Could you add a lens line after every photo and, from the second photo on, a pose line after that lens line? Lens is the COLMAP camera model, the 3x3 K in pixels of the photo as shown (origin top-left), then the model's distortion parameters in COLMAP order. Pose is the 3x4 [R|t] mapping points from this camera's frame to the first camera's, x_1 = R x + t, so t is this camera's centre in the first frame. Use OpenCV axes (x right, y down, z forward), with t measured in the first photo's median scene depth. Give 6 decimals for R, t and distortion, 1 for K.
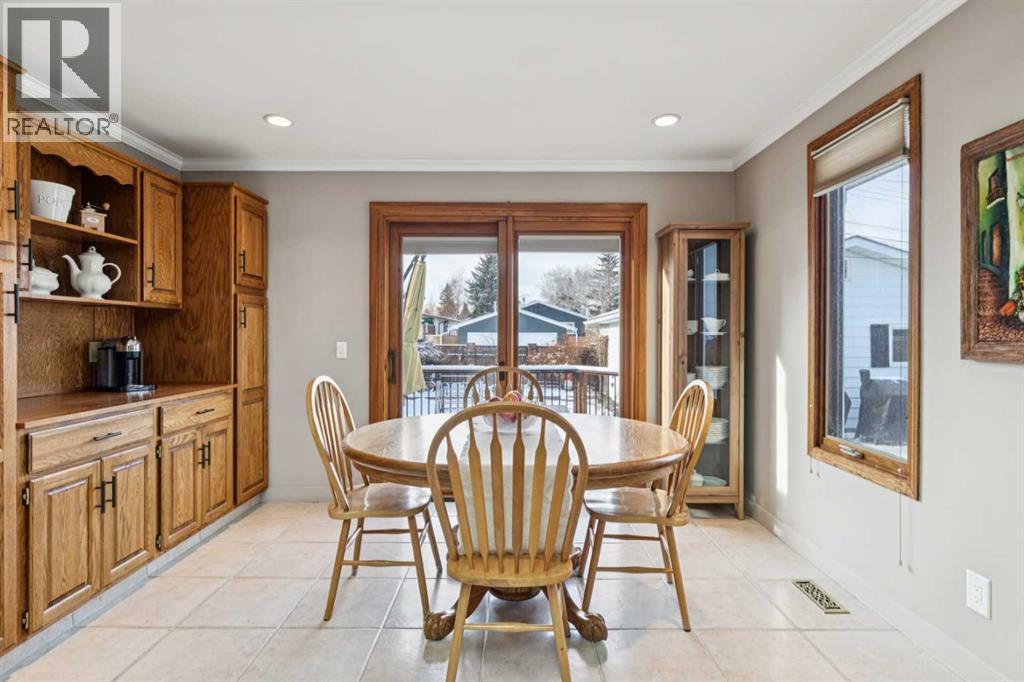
lens RADIAL K [[514.5, 0, 520.3], [0, 514.5, 334.9], [0, 0, 1]] dist [-0.004480, 0.001665]
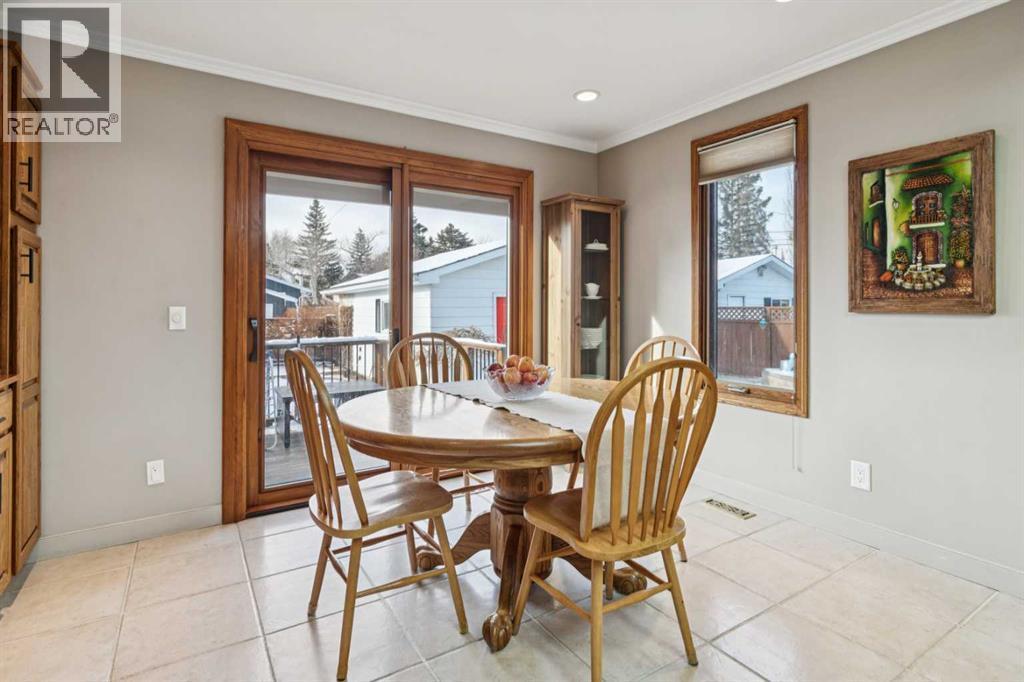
lens RADIAL K [[514.5, 0, 528.0], [0, 514.5, 303.0], [0, 0, 1]] dist [-0.004480, 0.001665]
pose [[0.841643, 0.000844, 0.540034, -0.437766], [0.002915, 0.999977, -0.006105, 0.019378], [-0.540027, 0.006712, 0.841621, 0.193446]]
